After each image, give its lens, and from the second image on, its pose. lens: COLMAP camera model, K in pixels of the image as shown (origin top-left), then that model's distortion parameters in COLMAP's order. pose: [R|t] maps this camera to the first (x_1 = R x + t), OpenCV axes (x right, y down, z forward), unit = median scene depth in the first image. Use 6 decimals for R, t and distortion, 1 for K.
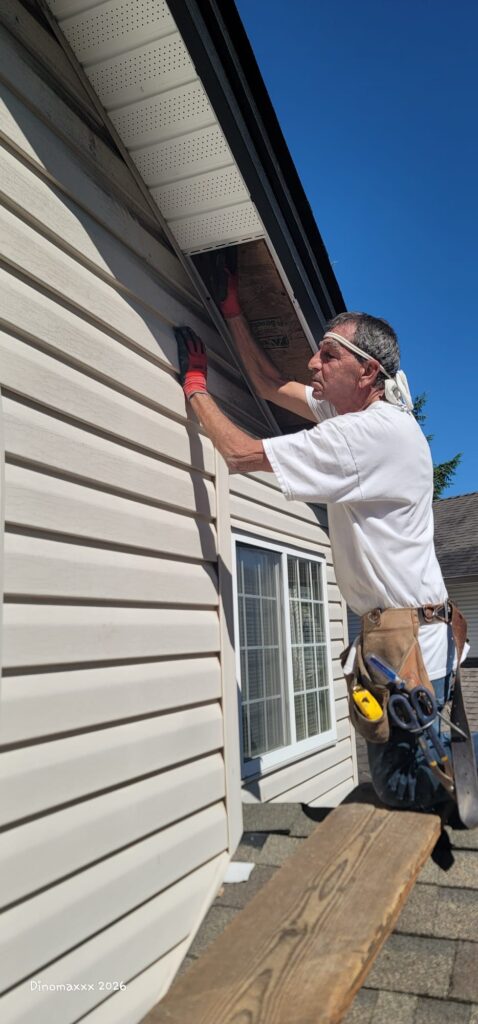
lens RADIAL K [[766.9, 0, 242.0], [0, 766.9, 561.9], [0, 0, 1]] dist [0.003394, 0.001396]
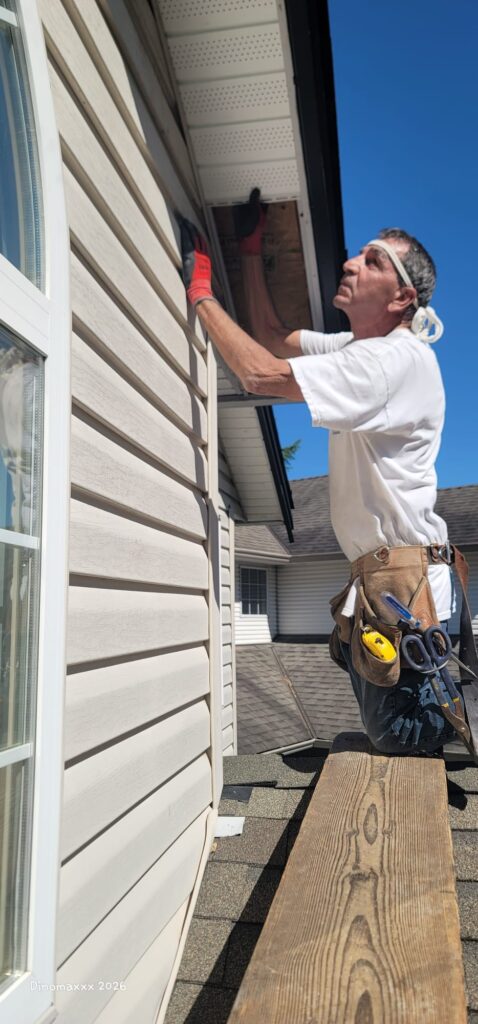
lens RADIAL K [[772.6, 0, 239.0], [0, 772.6, 512.0], [0, 0, 1]] dist [-0.117214, 0.140061]
pose [[0.981921, 0.044065, 0.184092, -0.191621], [-0.038705, 0.998718, -0.032613, 0.058601], [-0.185293, 0.024898, 0.982368, 0.091524]]
